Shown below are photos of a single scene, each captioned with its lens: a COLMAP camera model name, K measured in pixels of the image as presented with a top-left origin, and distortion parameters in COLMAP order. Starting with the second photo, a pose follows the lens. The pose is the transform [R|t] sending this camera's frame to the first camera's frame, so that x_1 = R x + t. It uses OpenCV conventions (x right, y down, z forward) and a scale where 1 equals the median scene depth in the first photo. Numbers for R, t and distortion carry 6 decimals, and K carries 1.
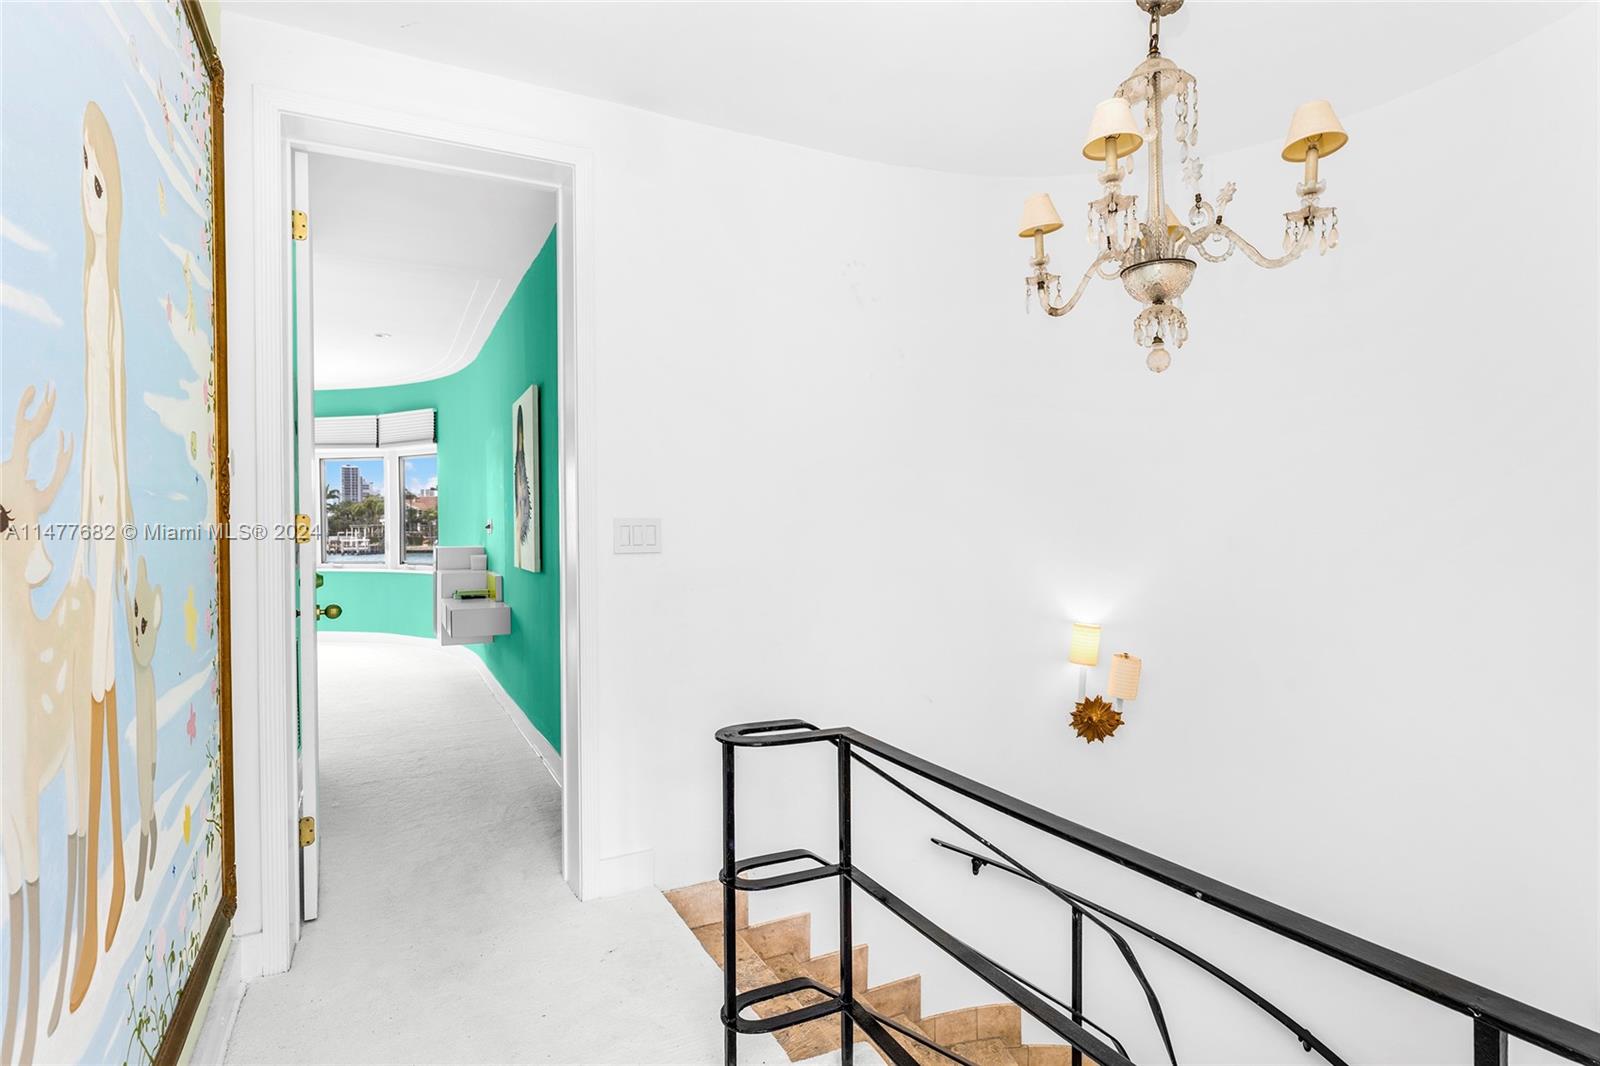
lens RADIAL K [[799.2, 0, 800.0], [0, 799.2, 533.0], [0, 0, 1]] dist [0.001041, 0.000199]
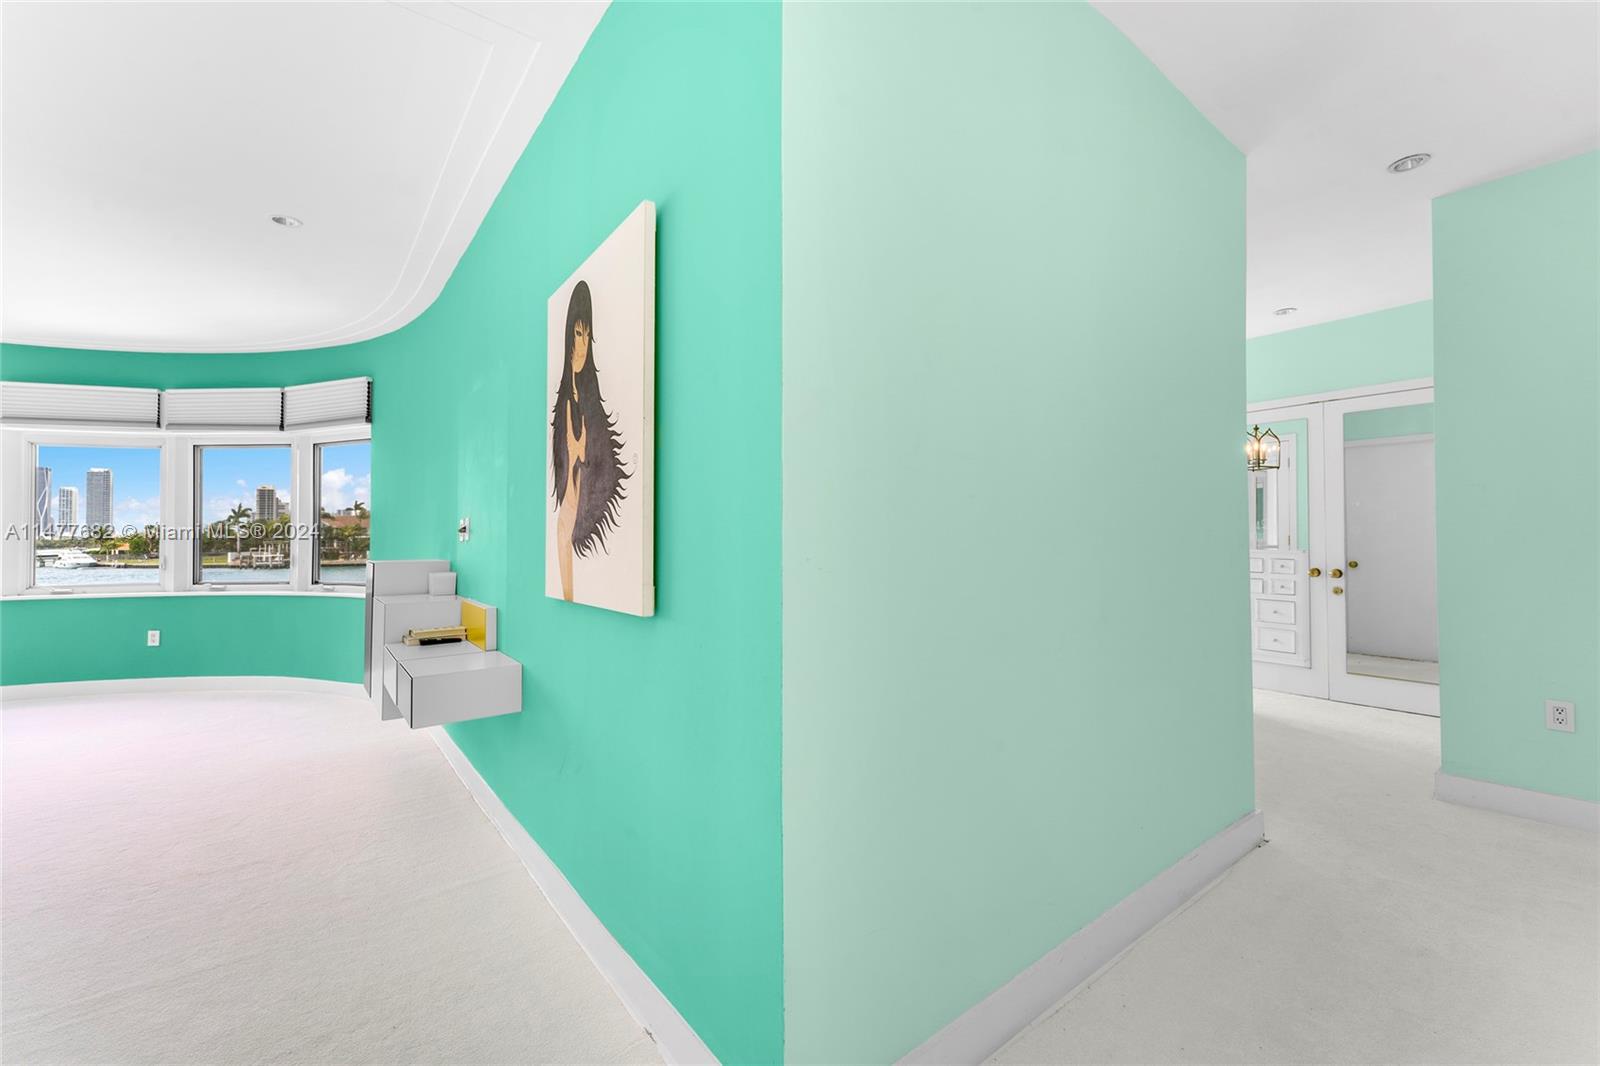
lens RADIAL K [[634.0, 0, 812.3], [0, 634.0, 521.9], [0, 0, 1]] dist [0.000654, 0.000367]
pose [[0.980089, 0.002883, 0.198538, -0.156016], [0.004844, 0.999250, -0.038423, 0.005144], [-0.198500, 0.038619, 0.979340, 0.316947]]
